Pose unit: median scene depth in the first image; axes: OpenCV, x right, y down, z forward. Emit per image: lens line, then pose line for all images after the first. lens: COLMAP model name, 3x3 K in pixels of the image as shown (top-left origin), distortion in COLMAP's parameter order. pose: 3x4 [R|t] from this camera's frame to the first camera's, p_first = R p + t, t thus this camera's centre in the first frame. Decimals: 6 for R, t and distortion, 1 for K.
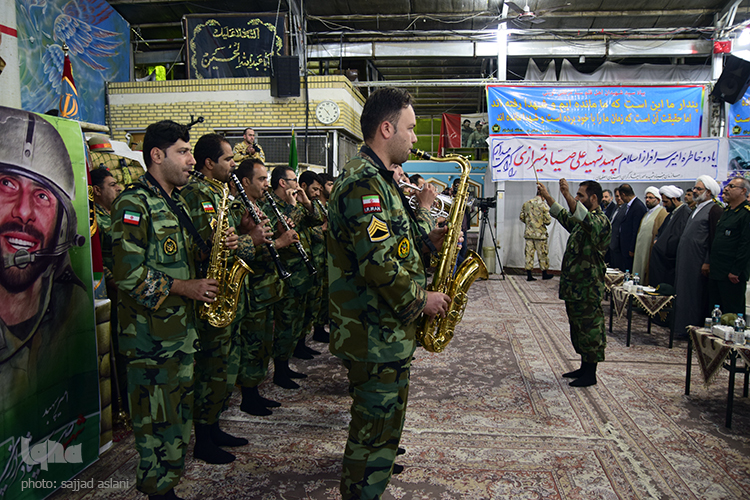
lens RADIAL K [[596.3, 0, 375.0], [0, 596.3, 250.0], [0, 0, 1]] dist [-0.124191, 0.121822]
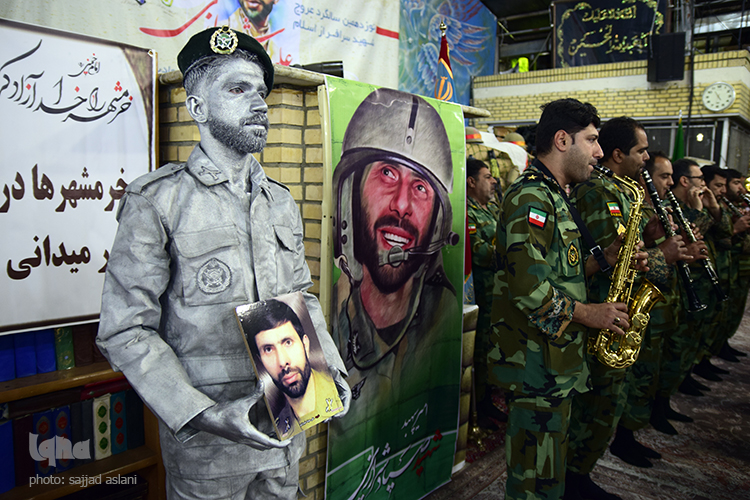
lens RADIAL K [[596.3, 0, 375.0], [0, 596.3, 250.0], [0, 0, 1]] dist [-0.124191, 0.121822]
pose [[0.841204, 0.073672, -0.535676, -0.071832], [-0.069551, 0.997187, 0.027924, -0.009657], [0.536227, 0.013767, 0.843962, 0.101191]]
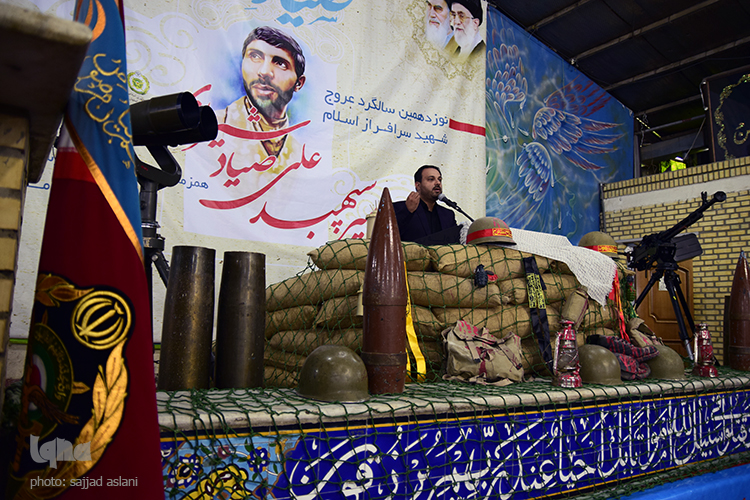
lens RADIAL K [[596.3, 0, 375.0], [0, 596.3, 250.0], [0, 0, 1]] dist [-0.124191, 0.121822]
pose [[0.648737, -0.072222, -0.757578, -0.147758], [-0.100698, 0.978587, -0.179522, -0.064036], [0.754321, 0.192749, 0.627573, 0.636179]]
